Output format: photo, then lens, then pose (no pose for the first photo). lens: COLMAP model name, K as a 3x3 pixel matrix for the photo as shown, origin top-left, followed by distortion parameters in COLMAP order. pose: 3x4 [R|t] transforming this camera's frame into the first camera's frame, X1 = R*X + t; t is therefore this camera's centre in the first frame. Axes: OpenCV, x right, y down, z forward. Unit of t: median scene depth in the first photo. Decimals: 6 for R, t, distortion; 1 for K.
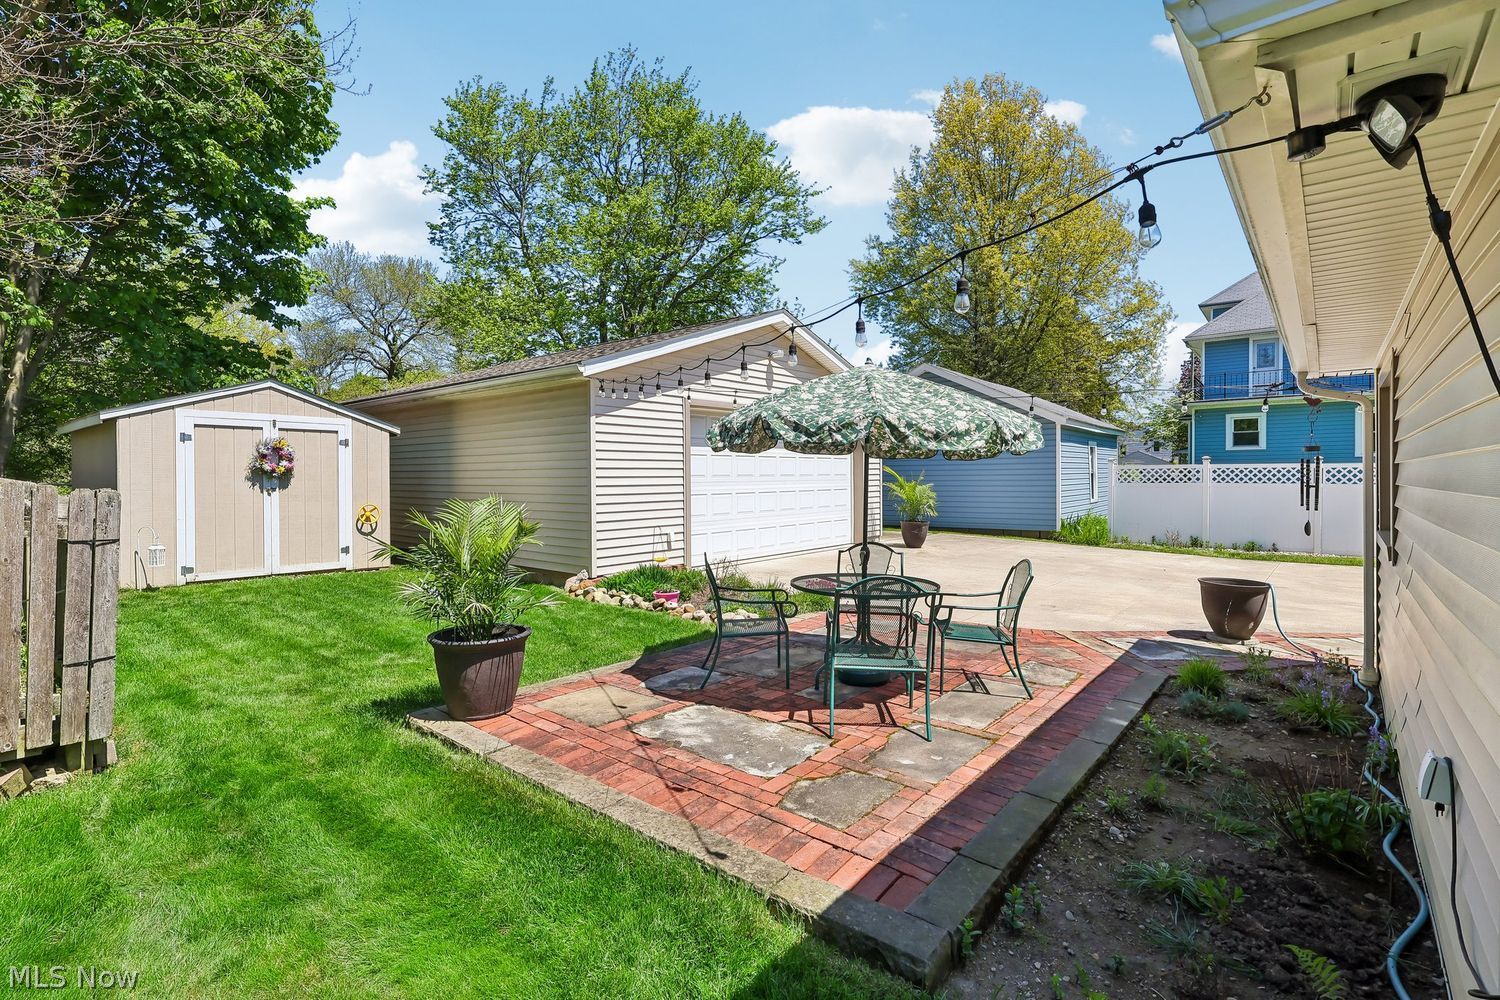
lens RADIAL K [[697.5, 0, 742.3], [0, 697.5, 514.4], [0, 0, 1]] dist [-0.001232, 0.000559]
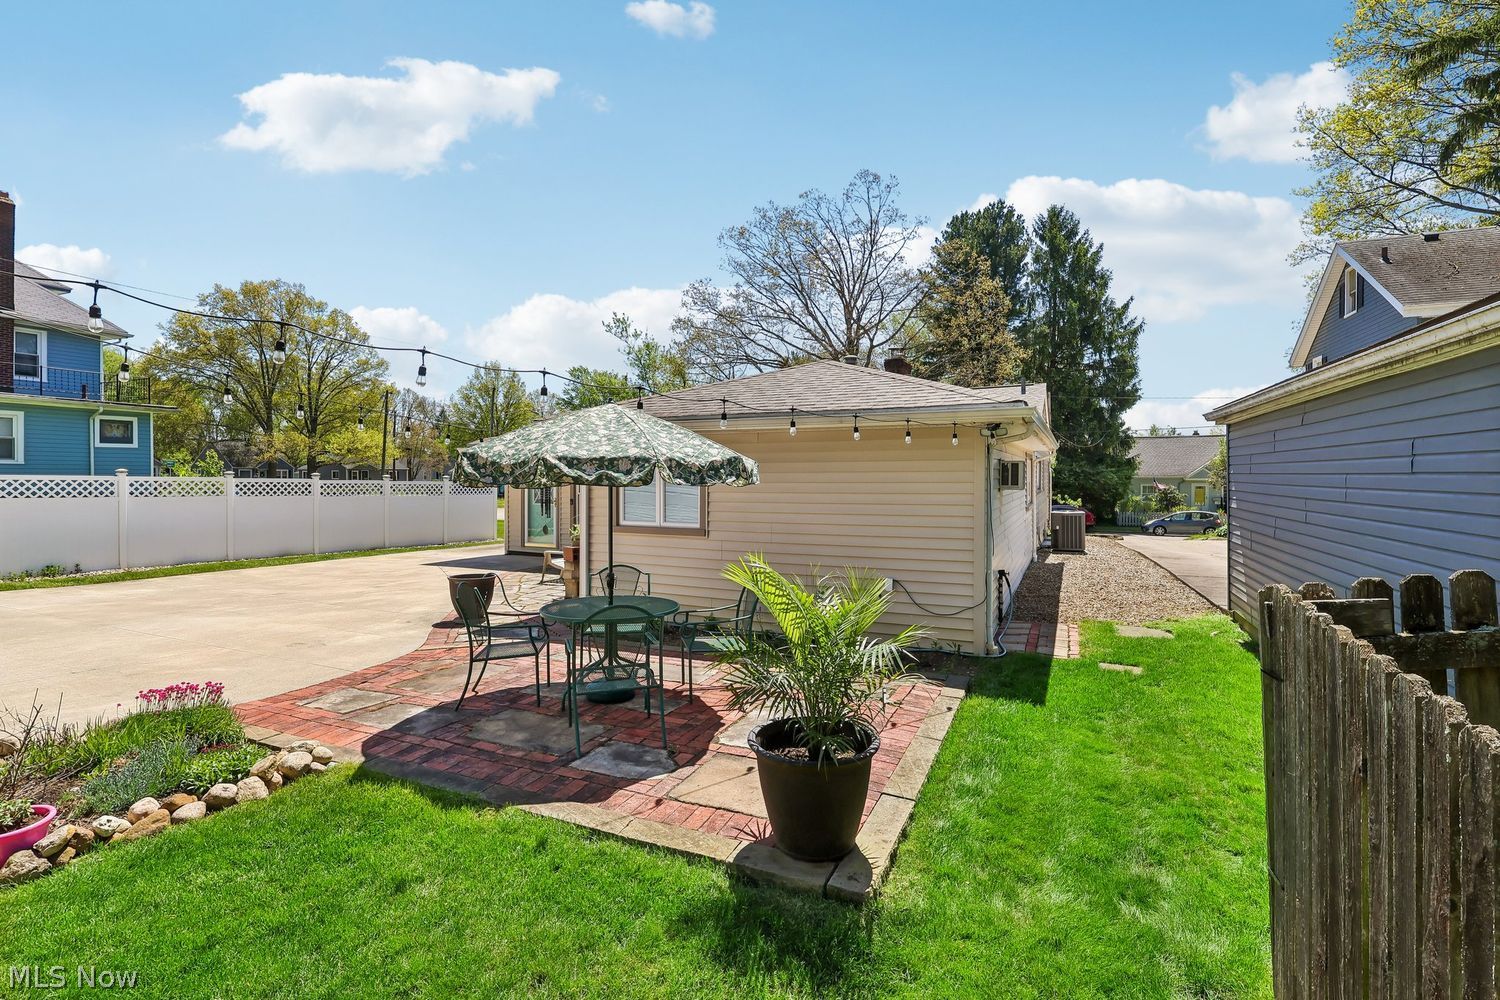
lens RADIAL K [[697.5, 0, 759.7], [0, 697.5, 459.5], [0, 0, 1]] dist [-0.001232, 0.000559]
pose [[-0.281490, 0.028216, 0.959149, -0.568117], [0.044333, 0.998883, -0.016374, -0.060493], [-0.958539, 0.037913, -0.282427, 0.655862]]
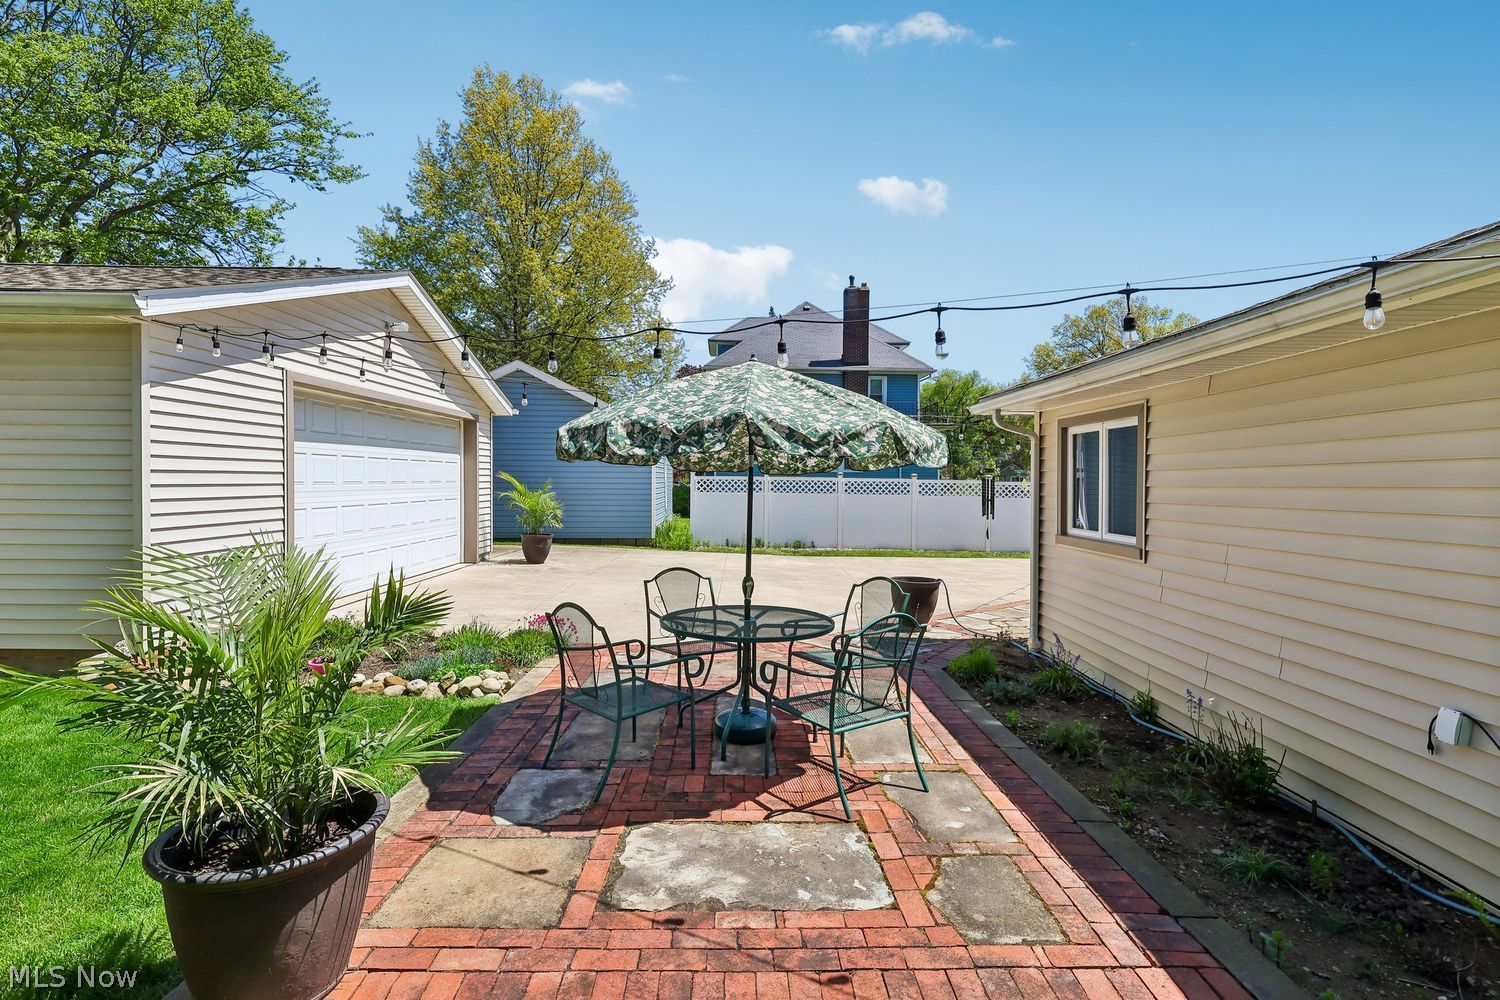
lens RADIAL K [[697.5, 0, 750.9], [0, 697.5, 508.5], [0, 0, 1]] dist [-0.001232, 0.000559]
pose [[0.751182, -0.014247, 0.659941, -0.230699], [0.023345, 0.999715, -0.004990, -0.019532], [-0.659682, 0.019155, 0.751301, 0.217764]]
